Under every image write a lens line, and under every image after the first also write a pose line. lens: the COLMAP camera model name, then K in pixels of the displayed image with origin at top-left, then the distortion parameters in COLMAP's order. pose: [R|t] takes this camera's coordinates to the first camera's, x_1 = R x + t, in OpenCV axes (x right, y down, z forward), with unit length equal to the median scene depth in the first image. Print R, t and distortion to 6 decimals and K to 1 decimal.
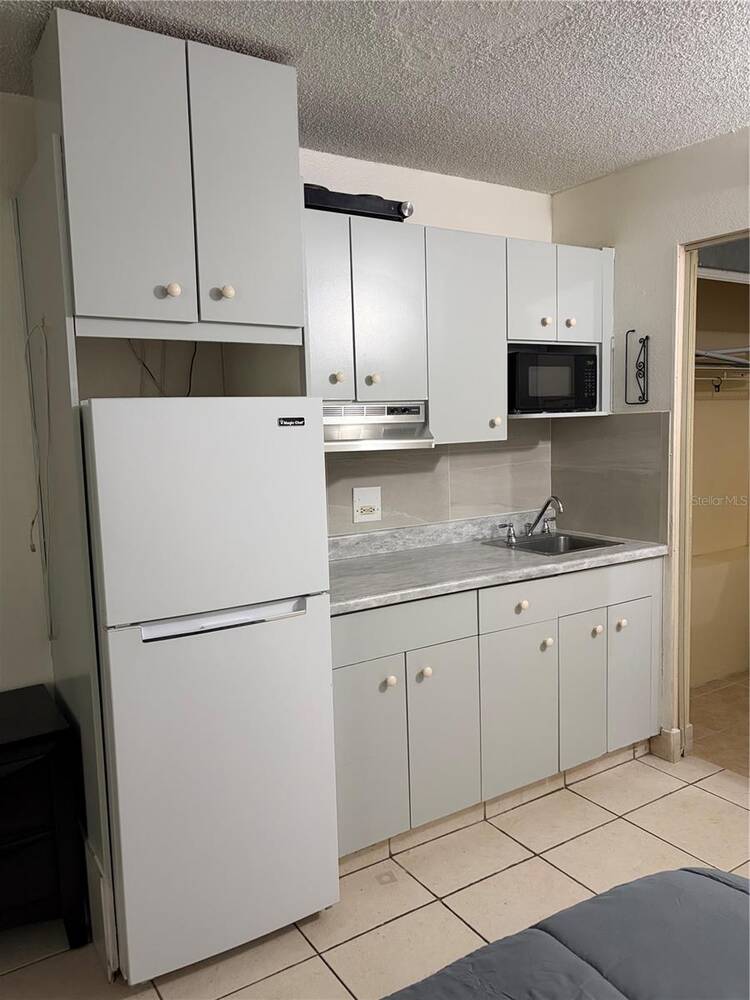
lens RADIAL K [[754.6, 0, 374.3], [0, 754.6, 503.4], [0, 0, 1]] dist [0.087052, -0.104506]
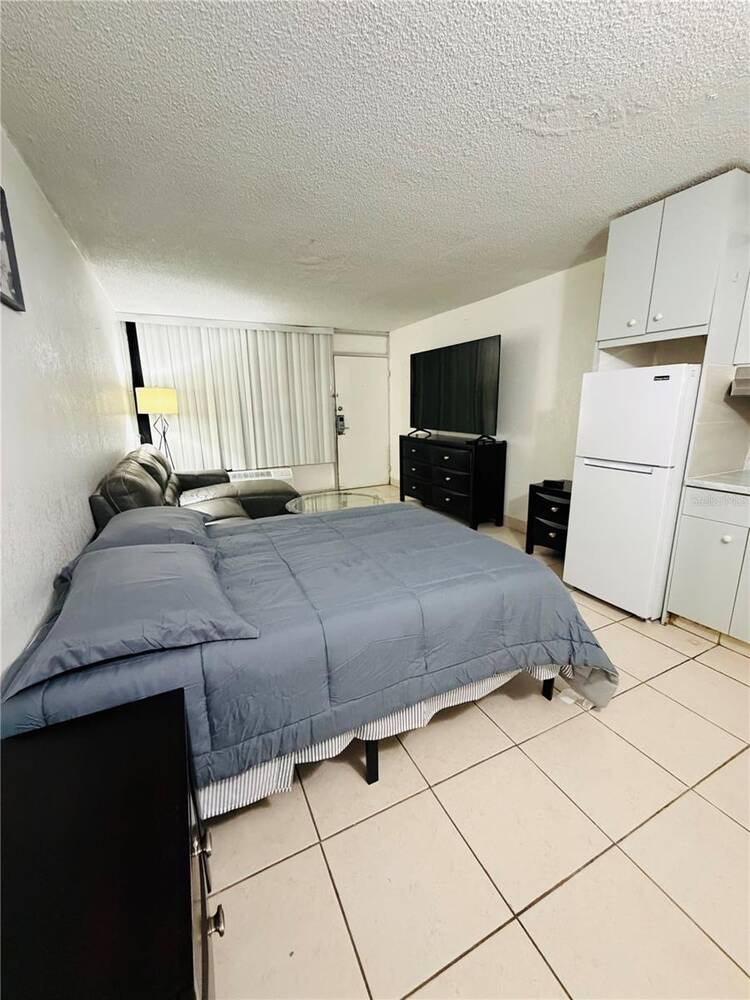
lens RADIAL K [[399.2, 0, 373.6], [0, 399.2, 497.6], [0, 0, 1]] dist [0.001186, -0.000223]
pose [[-0.123726, 0.253203, -0.959469, 0.737034], [-0.090598, 0.959977, 0.265020, -0.009319], [0.988172, 0.119715, -0.095834, 0.249415]]
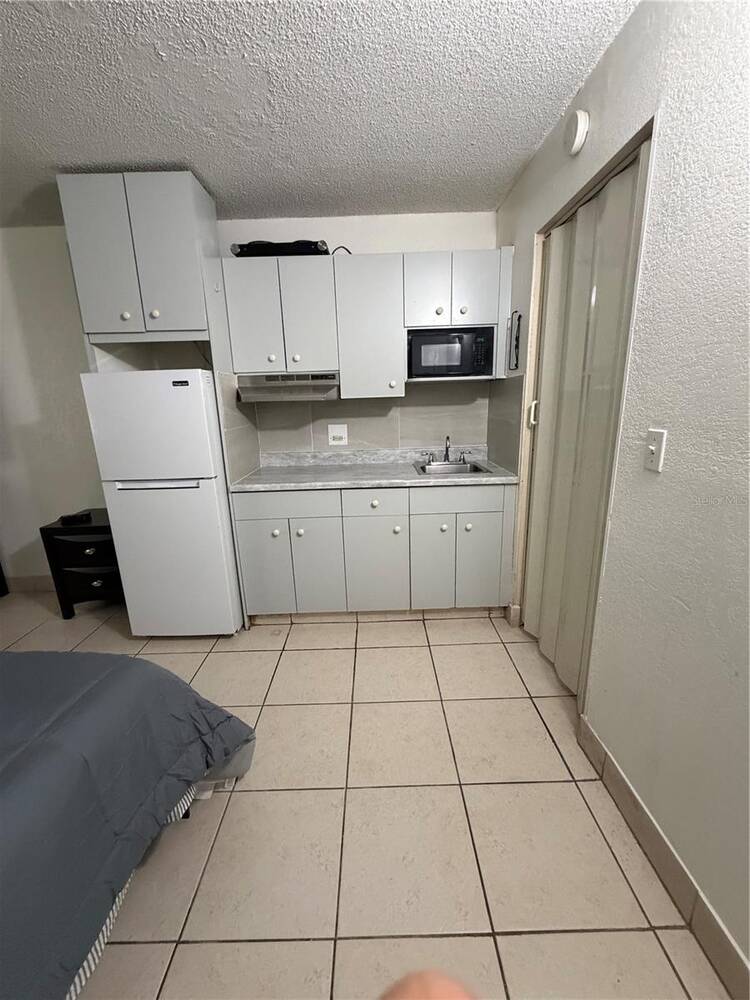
lens RADIAL K [[399.2, 0, 373.6], [0, 399.2, 497.6], [0, 0, 1]] dist [0.001186, -0.000223]
pose [[0.841483, 0.132652, -0.523745, 0.557272], [-0.051750, 0.984723, 0.166261, -0.013572], [0.537799, -0.112802, 0.835493, 0.272375]]
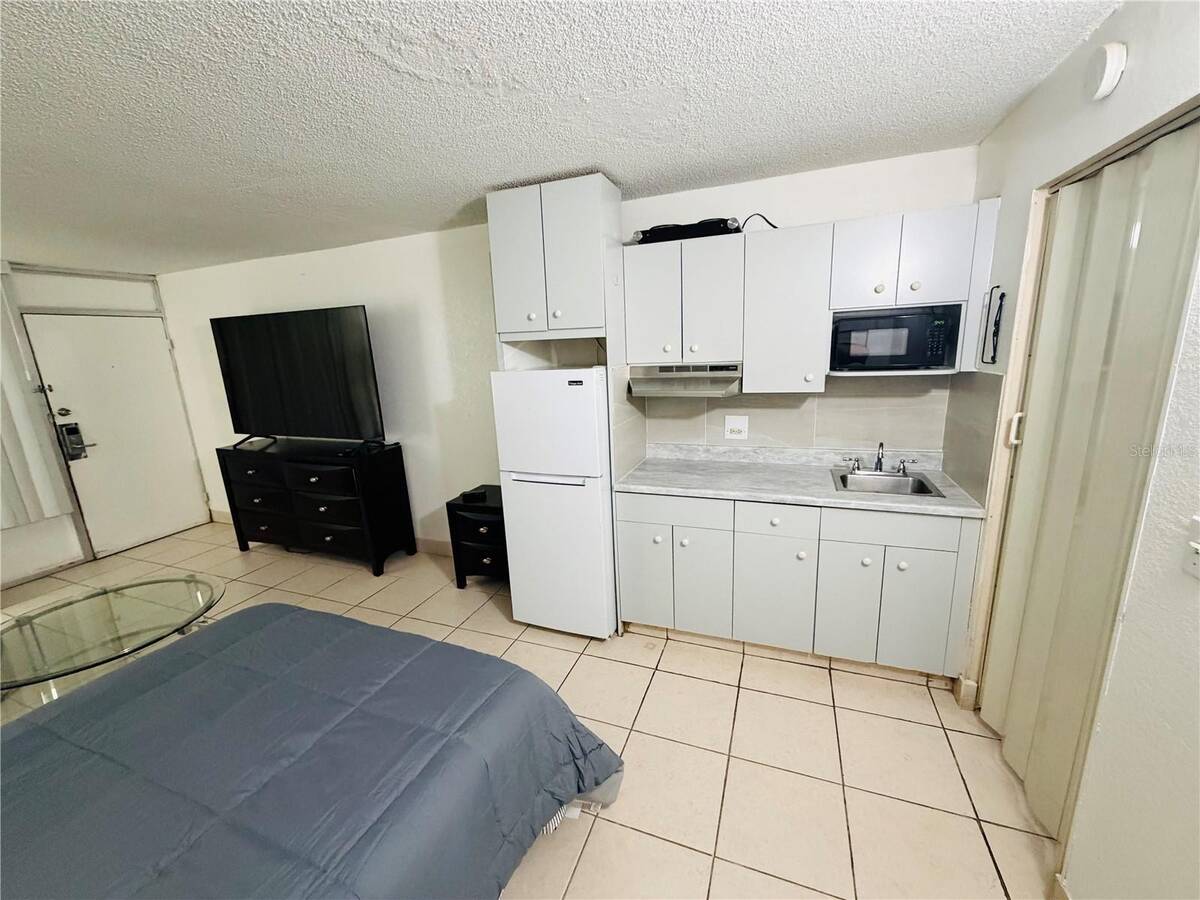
lens RADIAL K [[479.1, 0, 596.9], [0, 479.1, 450.3], [0, 0, 1]] dist [0.001186, -0.000223]
pose [[0.584801, 0.177154, -0.791596, 0.582984], [-0.059468, 0.982598, 0.175967, -0.103815], [0.808994, -0.055831, 0.585160, 0.233882]]
